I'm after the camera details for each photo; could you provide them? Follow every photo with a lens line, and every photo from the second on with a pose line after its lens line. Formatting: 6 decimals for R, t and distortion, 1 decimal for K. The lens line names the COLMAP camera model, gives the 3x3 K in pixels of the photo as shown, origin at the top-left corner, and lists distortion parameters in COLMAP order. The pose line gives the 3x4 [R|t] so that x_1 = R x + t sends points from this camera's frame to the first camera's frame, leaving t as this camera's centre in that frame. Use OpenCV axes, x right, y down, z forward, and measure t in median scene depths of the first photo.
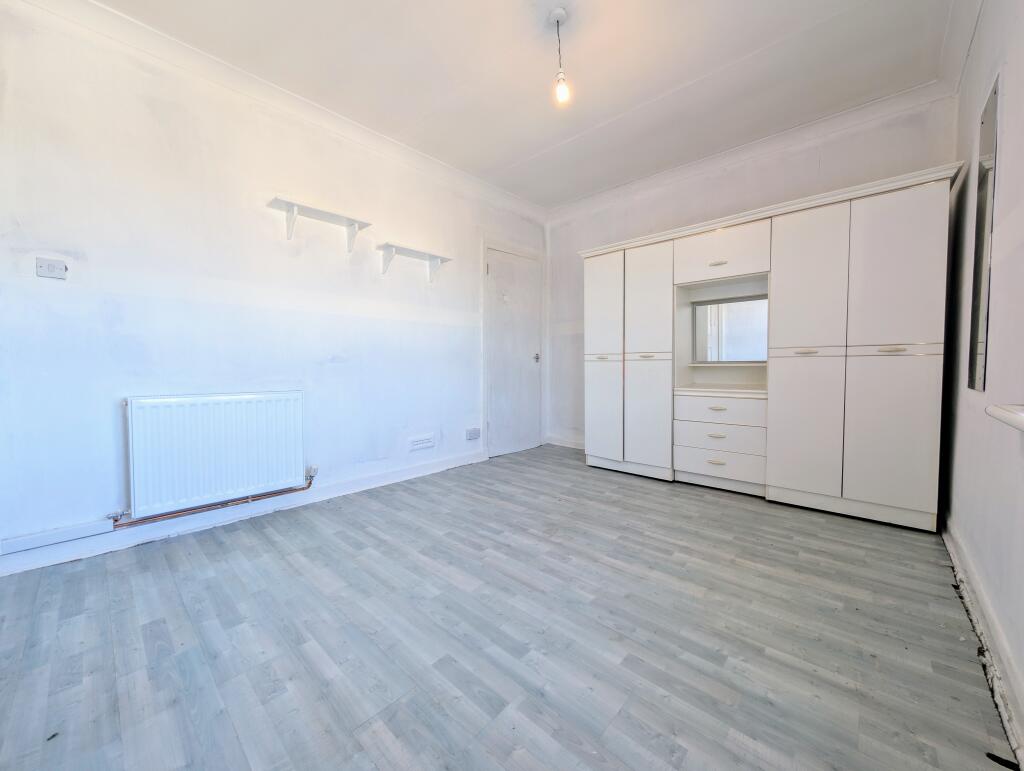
lens RADIAL K [[393.9, 0, 510.9], [0, 393.9, 383.2], [0, 0, 1]] dist [-0.002566, 0.000040]
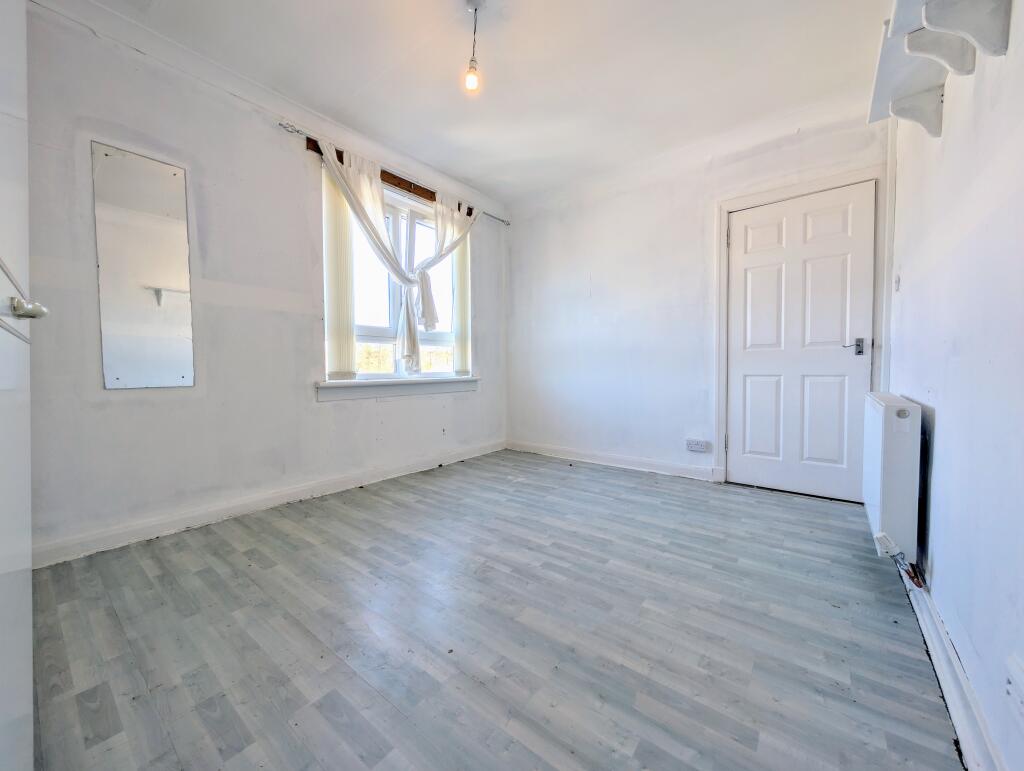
lens RADIAL K [[393.9, 0, 513.8], [0, 393.9, 382.0], [0, 0, 1]] dist [-0.002566, 0.000040]
pose [[-0.996106, 0.011150, -0.087455, 0.118327], [0.003731, 0.996413, 0.084537, -0.087415], [0.088084, 0.083881, -0.992575, 1.987476]]
